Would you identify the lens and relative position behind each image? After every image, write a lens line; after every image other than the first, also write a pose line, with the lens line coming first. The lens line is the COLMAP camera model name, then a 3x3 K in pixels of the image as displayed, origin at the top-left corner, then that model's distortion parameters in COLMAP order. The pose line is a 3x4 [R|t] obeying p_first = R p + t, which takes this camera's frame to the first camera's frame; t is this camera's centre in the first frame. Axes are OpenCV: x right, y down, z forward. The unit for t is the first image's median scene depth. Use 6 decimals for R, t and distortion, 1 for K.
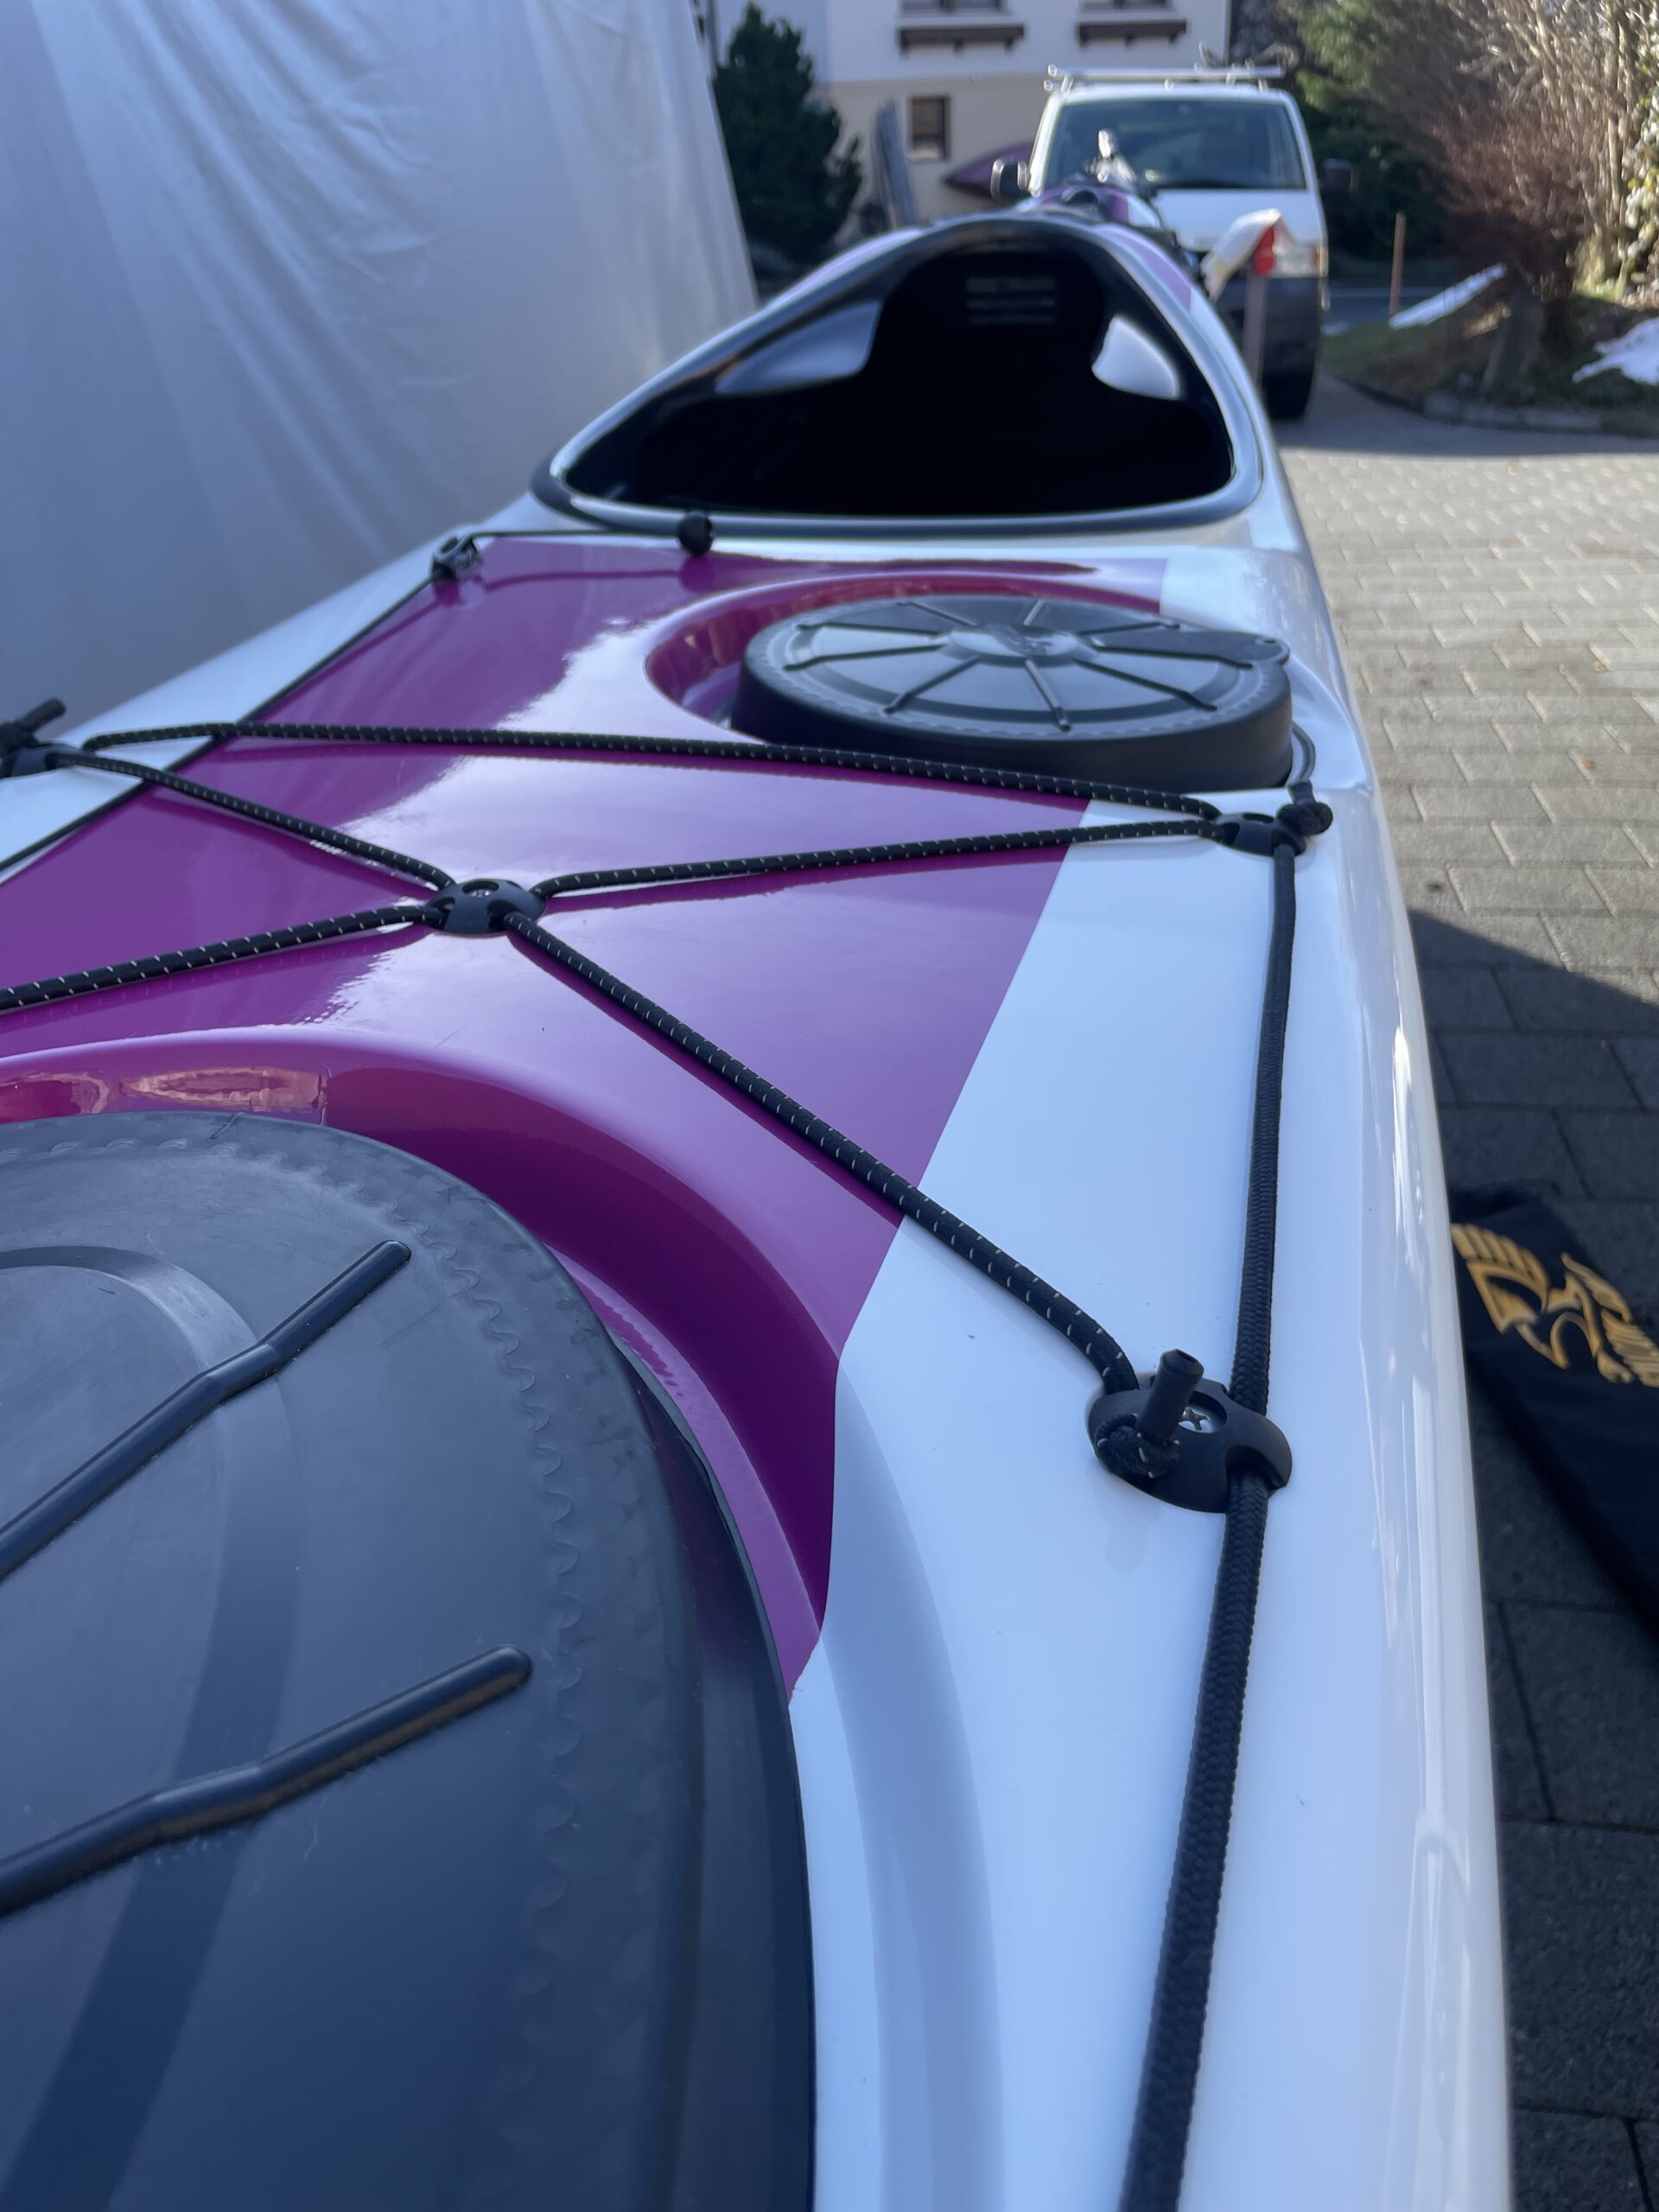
lens RADIAL K [[1696.4, 0, 829.5], [0, 1696.4, 1106.0], [0, 0, 1]] dist [-0.003596, -0.001958]
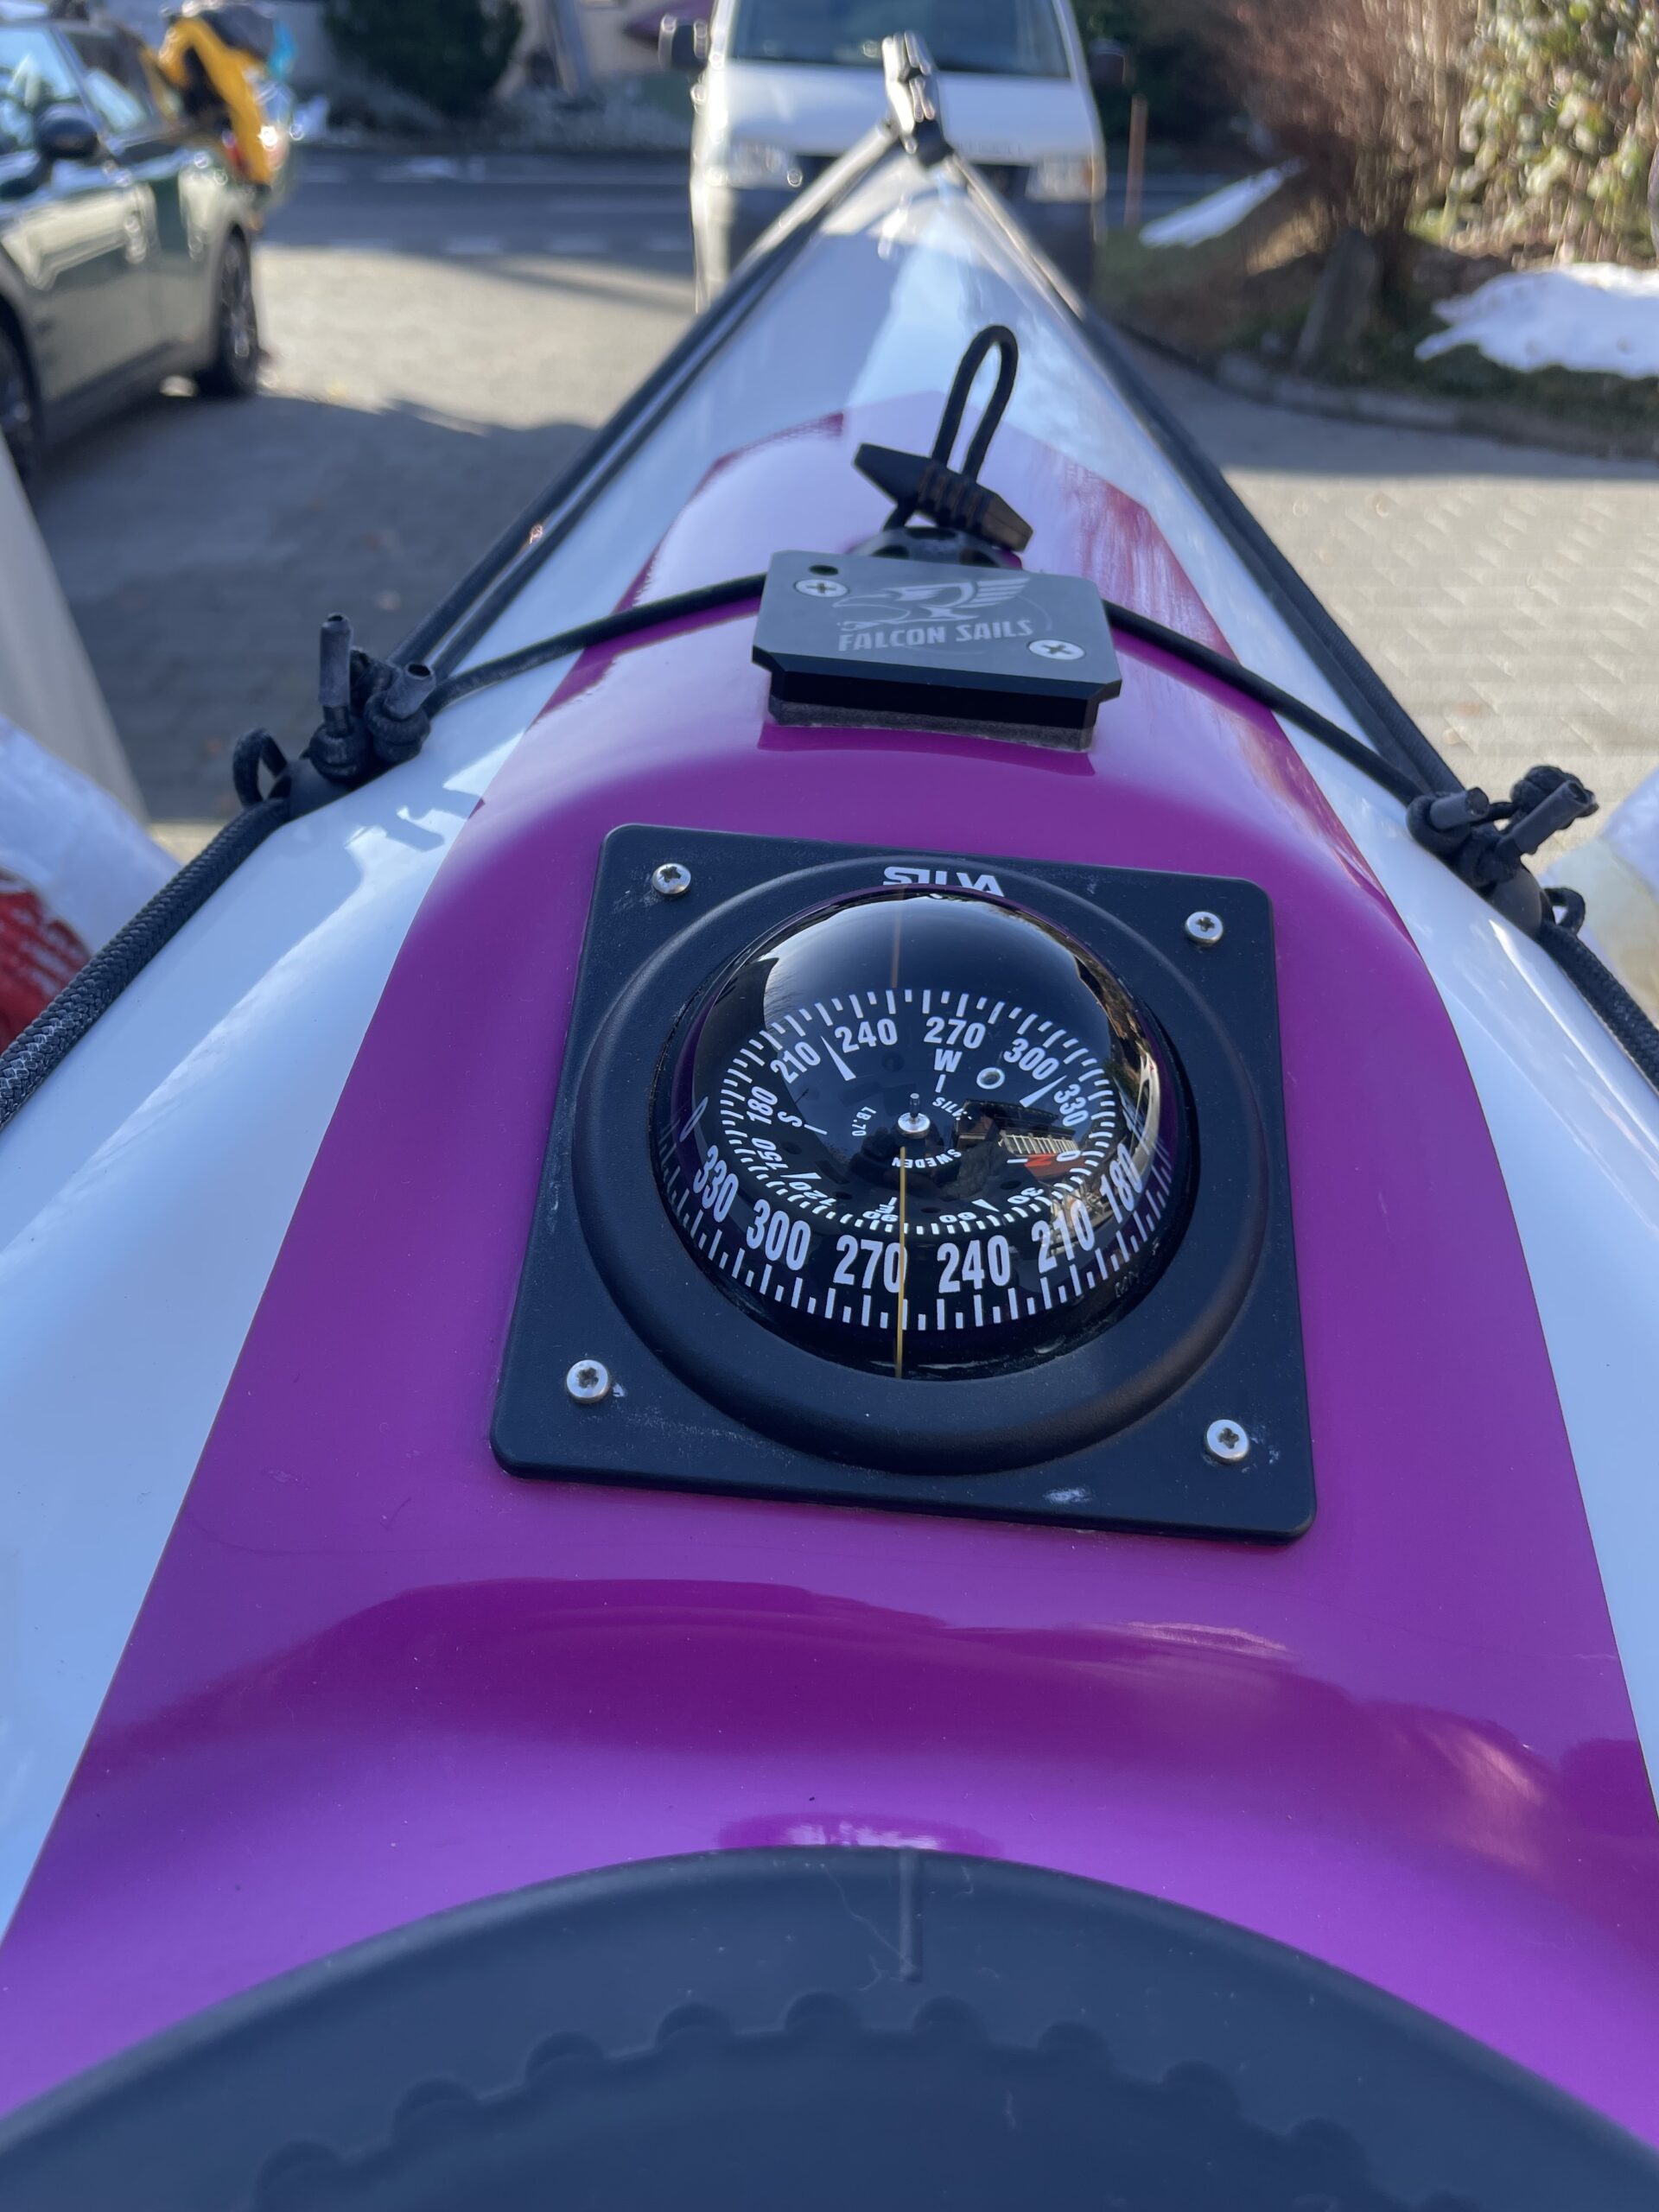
lens RADIAL K [[1696.4, 0, 829.5], [0, 1696.4, 1106.0], [0, 0, 1]] dist [-0.003596, -0.001958]
pose [[0.986880, -0.043851, 0.155389, 0.036860], [0.033057, 0.996901, 0.071382, -0.144755], [-0.158037, -0.065309, 0.985271, 0.246198]]
